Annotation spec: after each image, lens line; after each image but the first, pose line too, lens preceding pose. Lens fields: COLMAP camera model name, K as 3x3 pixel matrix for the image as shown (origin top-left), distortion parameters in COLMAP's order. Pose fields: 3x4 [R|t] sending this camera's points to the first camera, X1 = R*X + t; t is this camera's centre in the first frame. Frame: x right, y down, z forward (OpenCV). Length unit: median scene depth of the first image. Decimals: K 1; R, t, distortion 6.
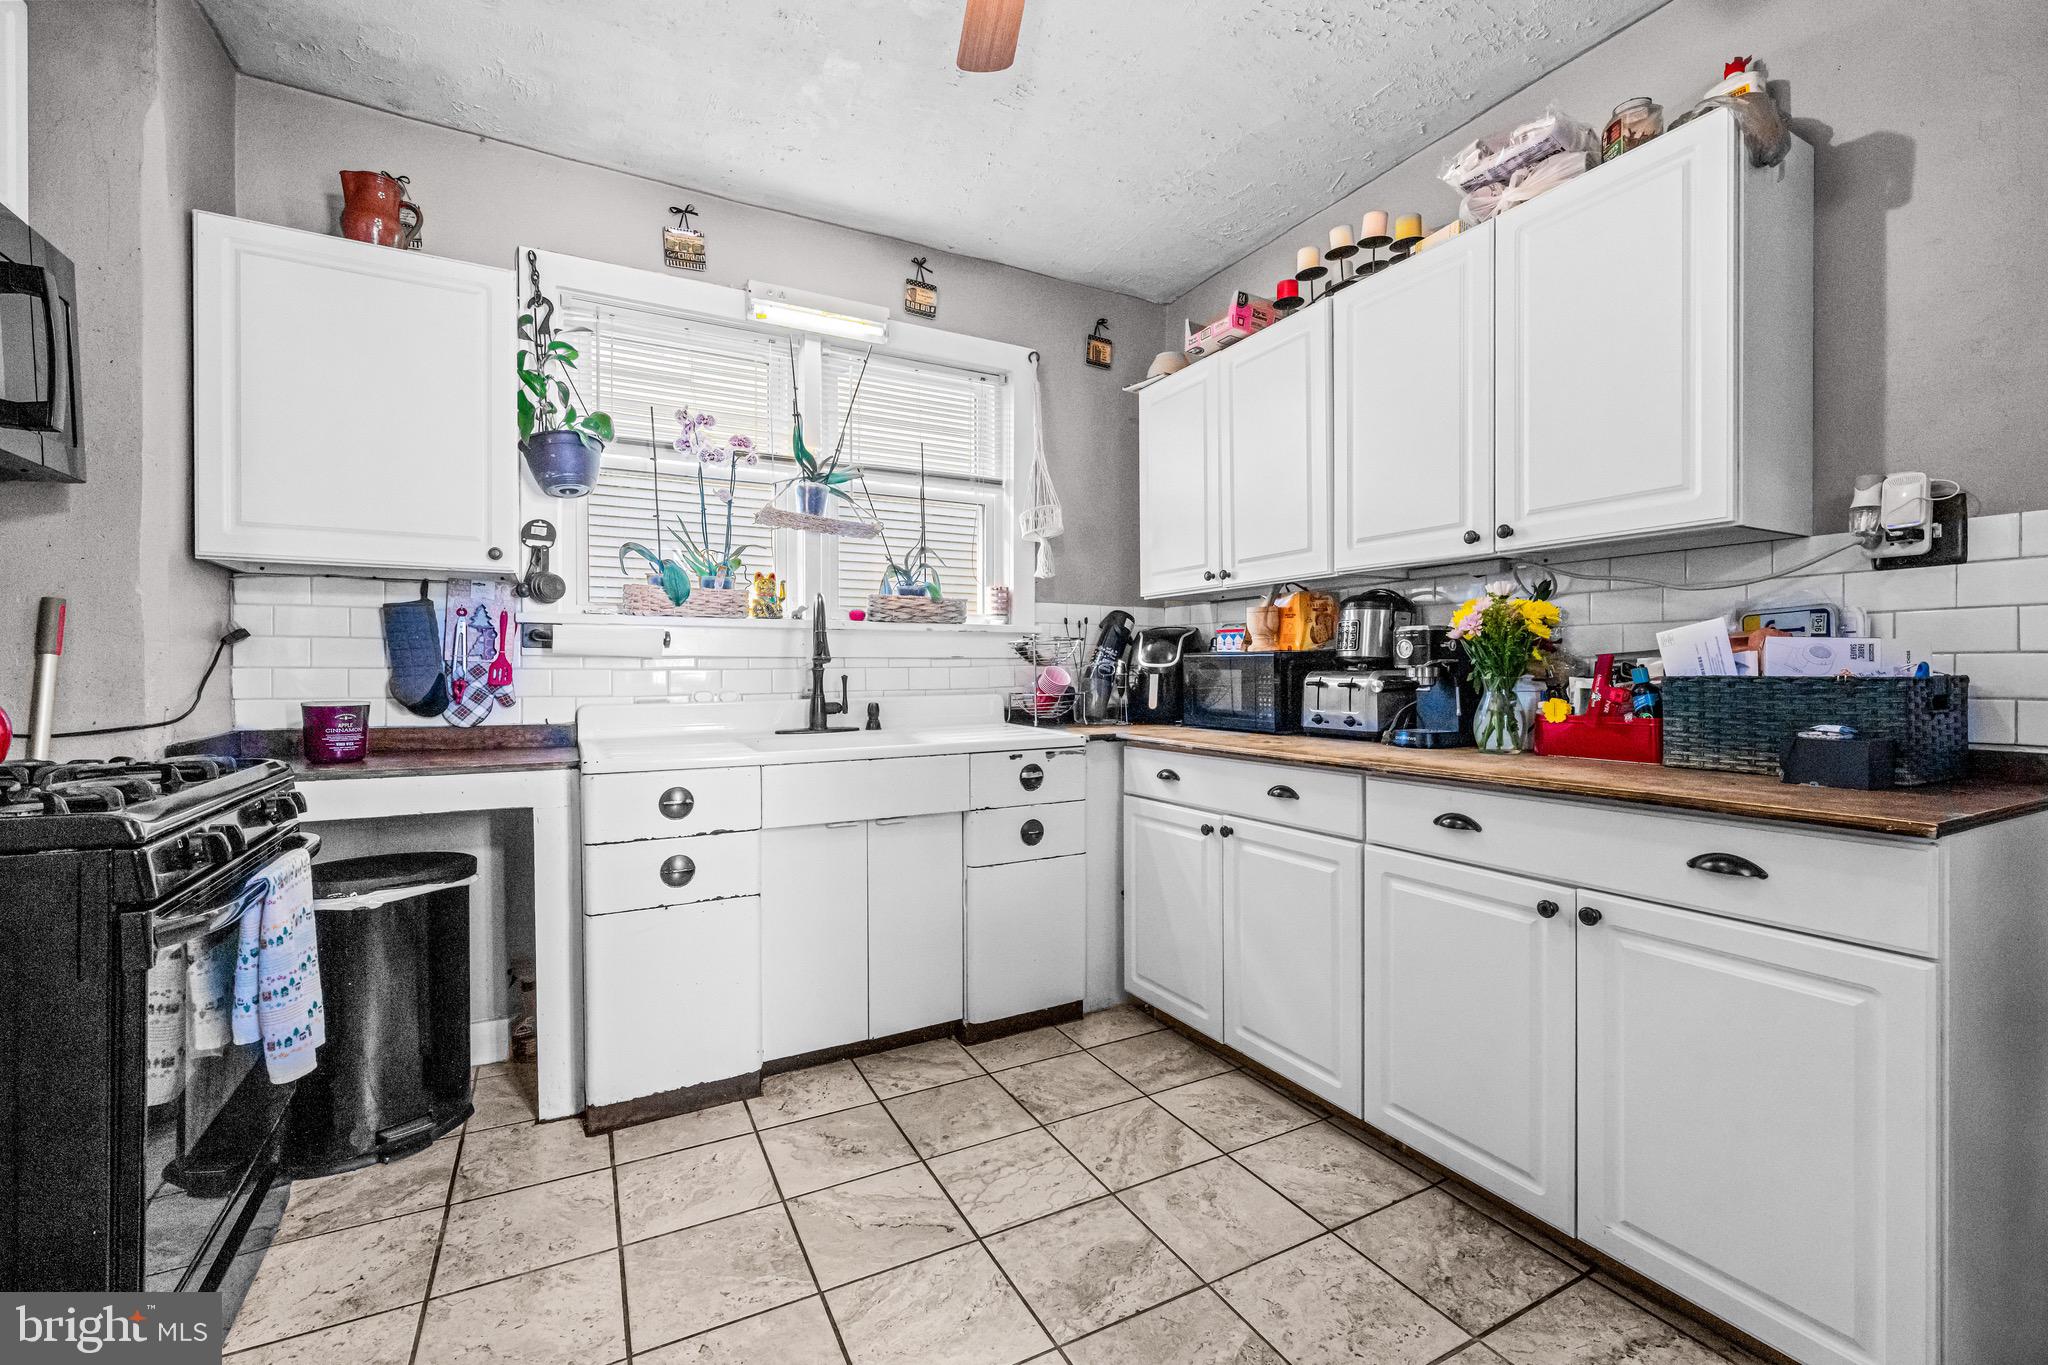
lens RADIAL K [[850.9, 0, 944.6], [0, 850.9, 668.5], [0, 0, 1]] dist [-0.000158, -0.000677]
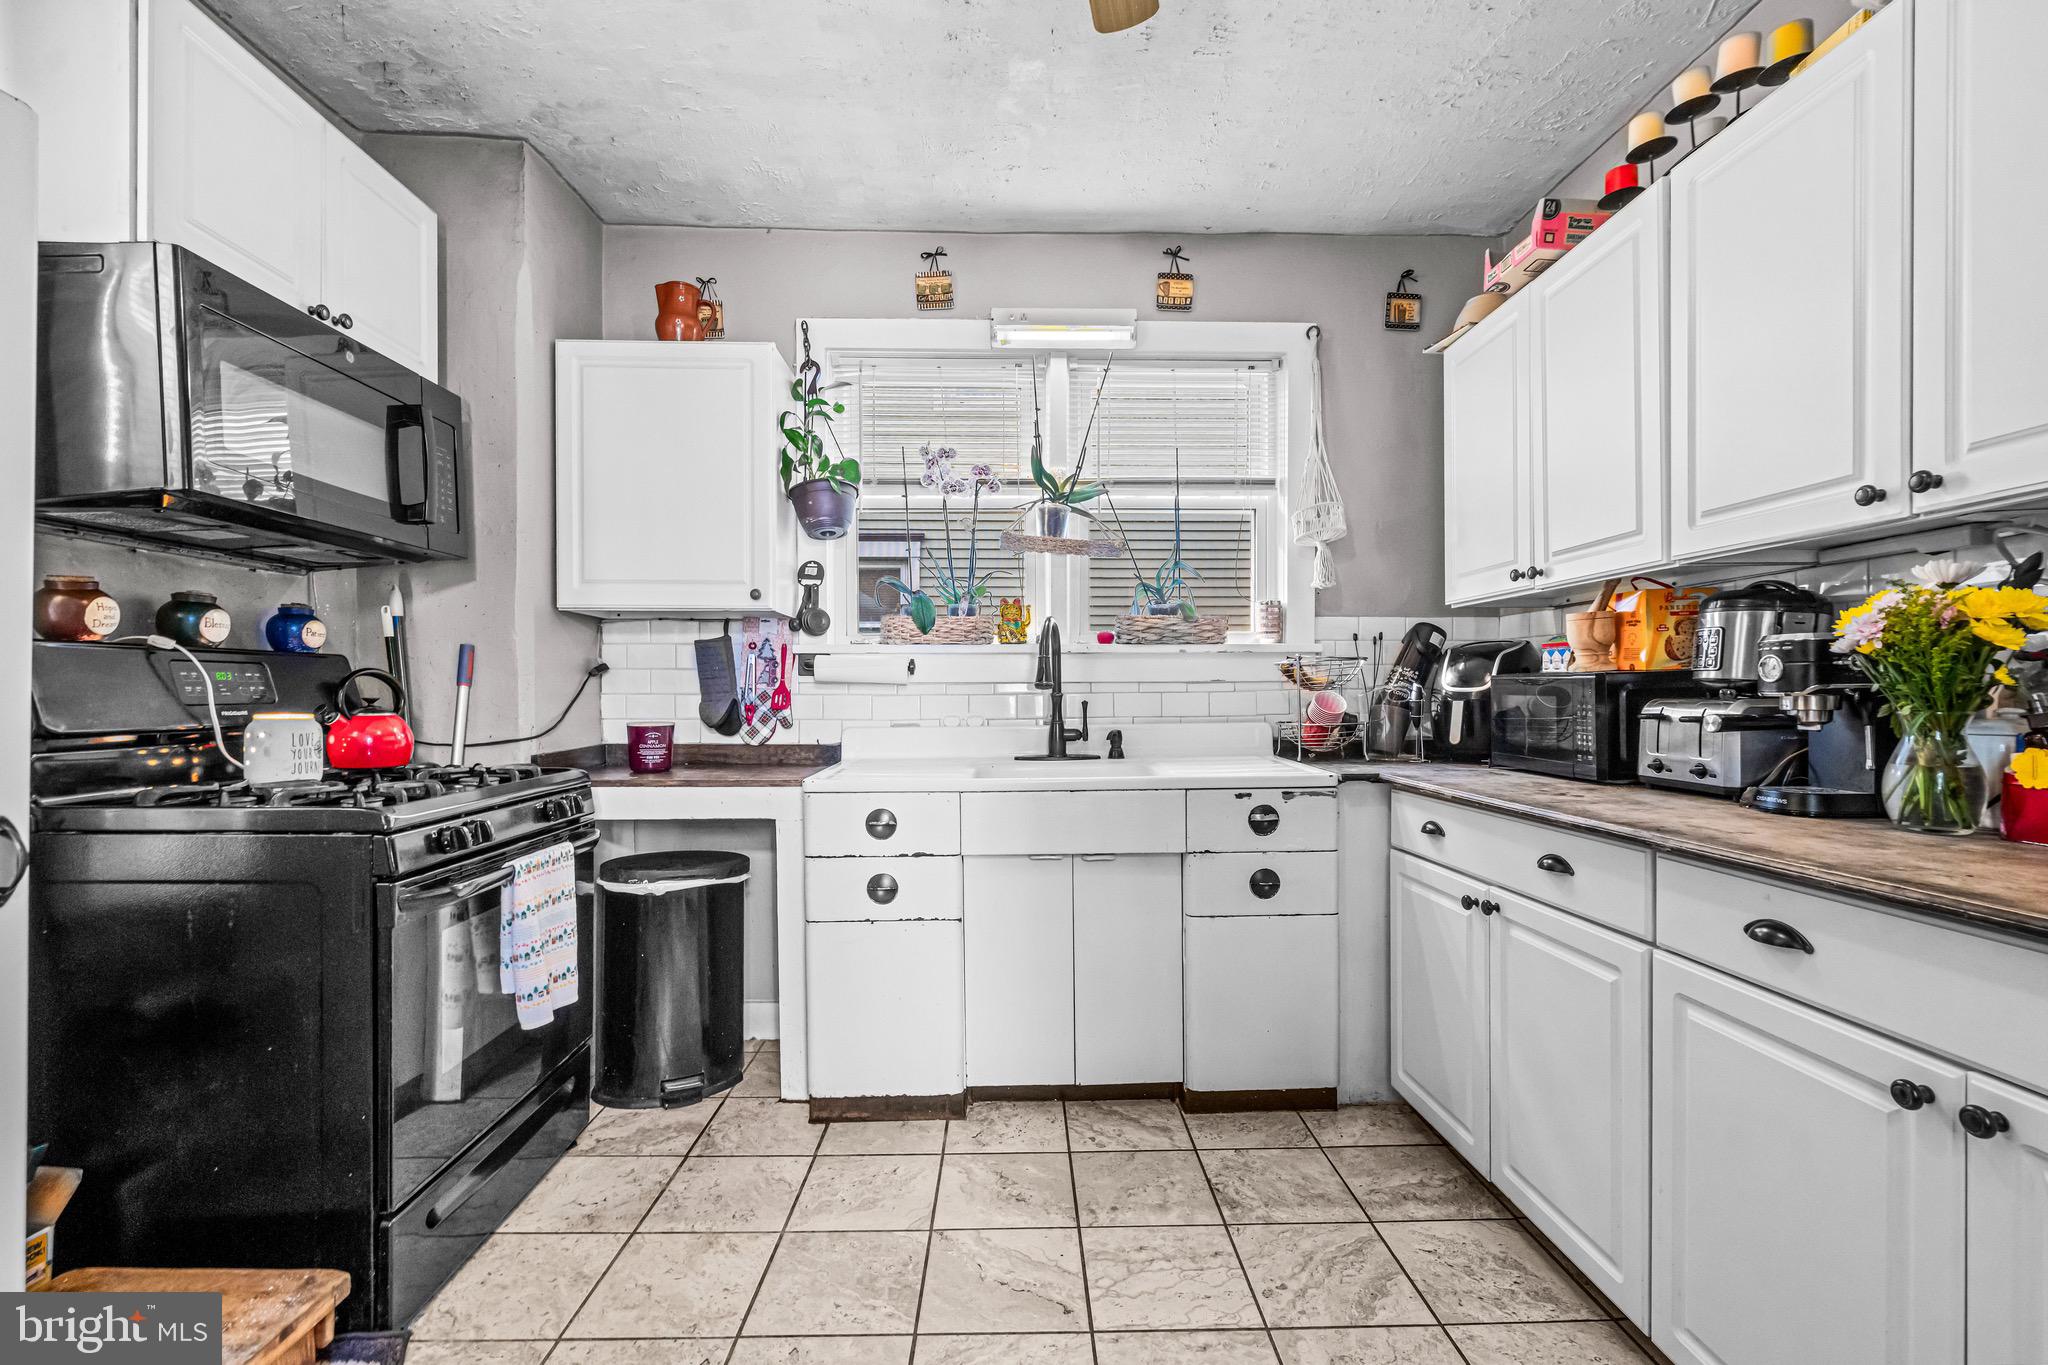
lens RADIAL K [[850.9, 0, 1025.0], [0, 850.9, 691.0], [0, 0, 1]] dist [-0.000158, -0.000677]
pose [[0.902246, -0.001200, -0.431220, 0.277332], [0.003475, 0.999984, 0.004488, -0.009182], [0.431208, -0.005548, 0.902236, 0.122046]]
